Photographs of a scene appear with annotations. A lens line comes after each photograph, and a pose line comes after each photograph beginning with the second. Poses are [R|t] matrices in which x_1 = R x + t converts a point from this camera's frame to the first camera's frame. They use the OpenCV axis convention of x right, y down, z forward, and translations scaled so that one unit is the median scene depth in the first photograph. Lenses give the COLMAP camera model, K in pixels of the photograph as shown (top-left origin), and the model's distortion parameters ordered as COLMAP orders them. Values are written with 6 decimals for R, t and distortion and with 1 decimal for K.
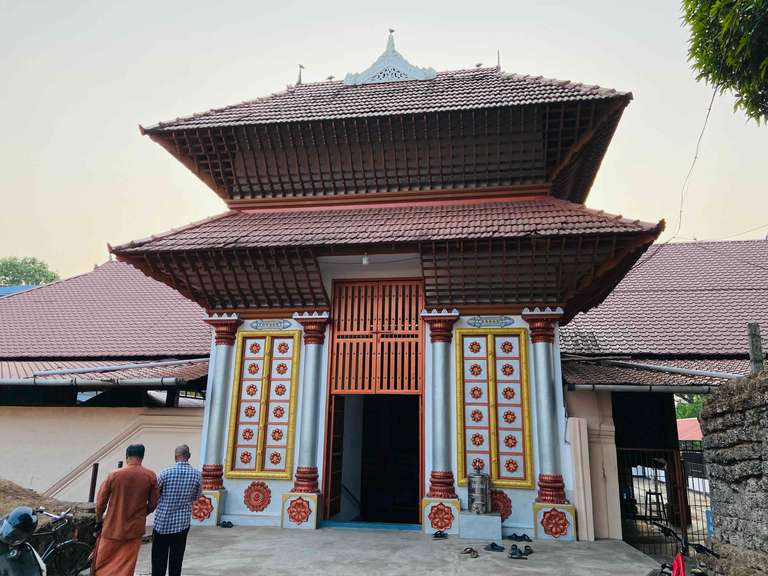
lens RADIAL K [[575.0, 0, 387.8], [0, 575.0, 284.8], [0, 0, 1]] dist [0.131566, -0.159791]
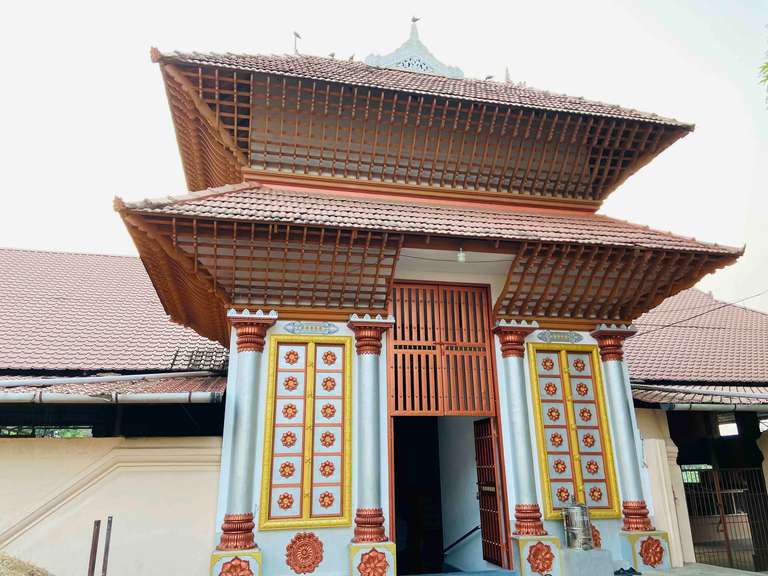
lens RADIAL K [[574.1, 0, 393.4], [0, 574.1, 282.1], [0, 0, 1]] dist [0.131967, -0.164127]
pose [[0.920938, 0.085447, 0.380225, -0.427835], [-0.059388, 0.995043, -0.079770, 0.065584], [-0.385157, 0.050882, 0.921447, 0.234569]]
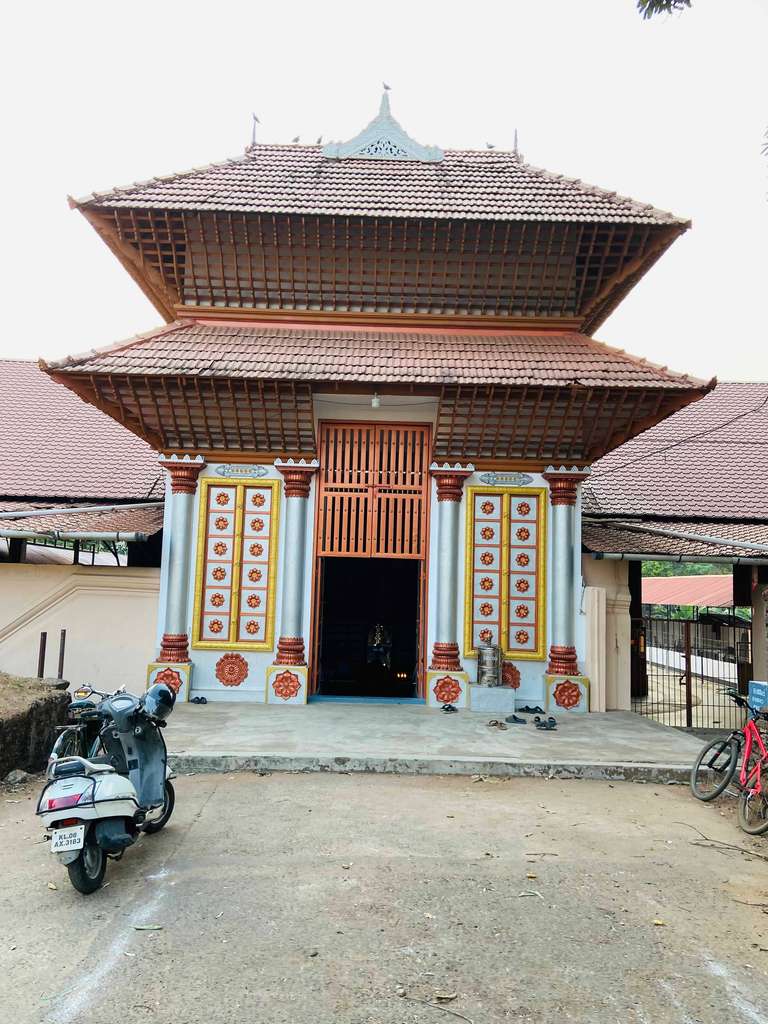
lens RADIAL K [[766.6, 0, 373.6], [0, 766.6, 519.1], [0, 0, 1]] dist [0.131566, -0.159791]
pose [[0.985348, 0.027870, 0.168263, -0.210903], [-0.054071, 0.986713, 0.153212, -0.043144], [-0.161757, -0.160065, 0.973763, -0.107083]]
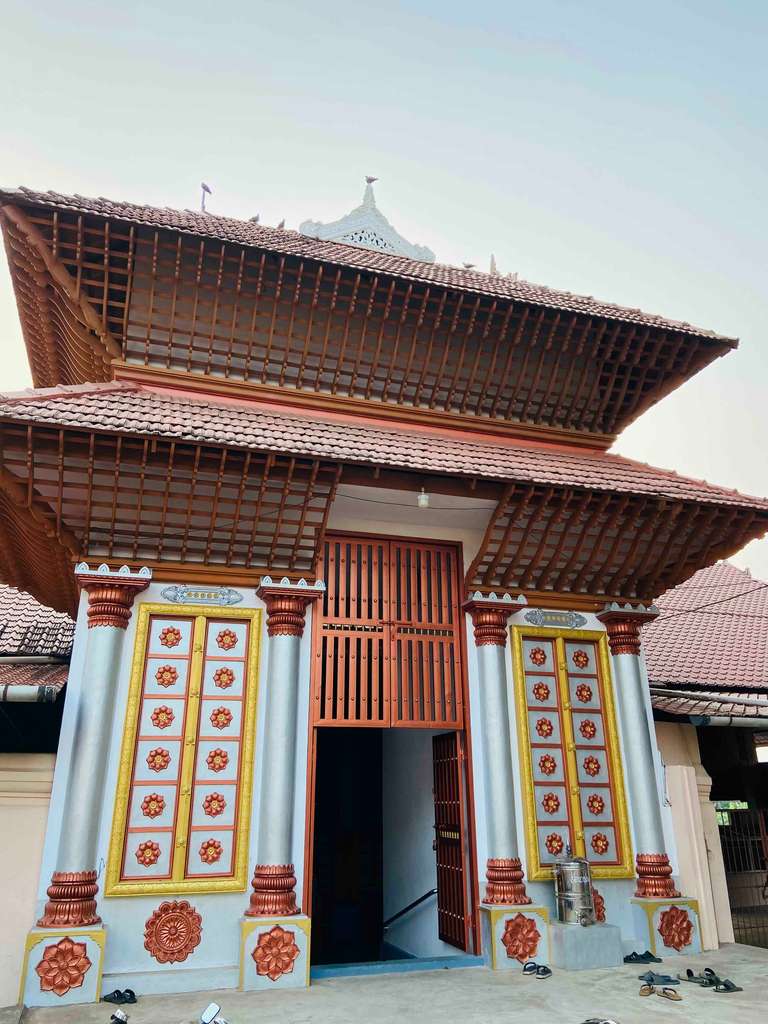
lens RADIAL K [[762.9, 0, 389.9], [0, 762.9, 512.7], [0, 0, 1]] dist [0.128747, -0.163443]
pose [[0.887777, 0.137553, 0.439240, -0.395873], [-0.088789, 0.987556, -0.129807, 0.074024], [-0.451629, 0.076240, 0.888943, 0.283246]]
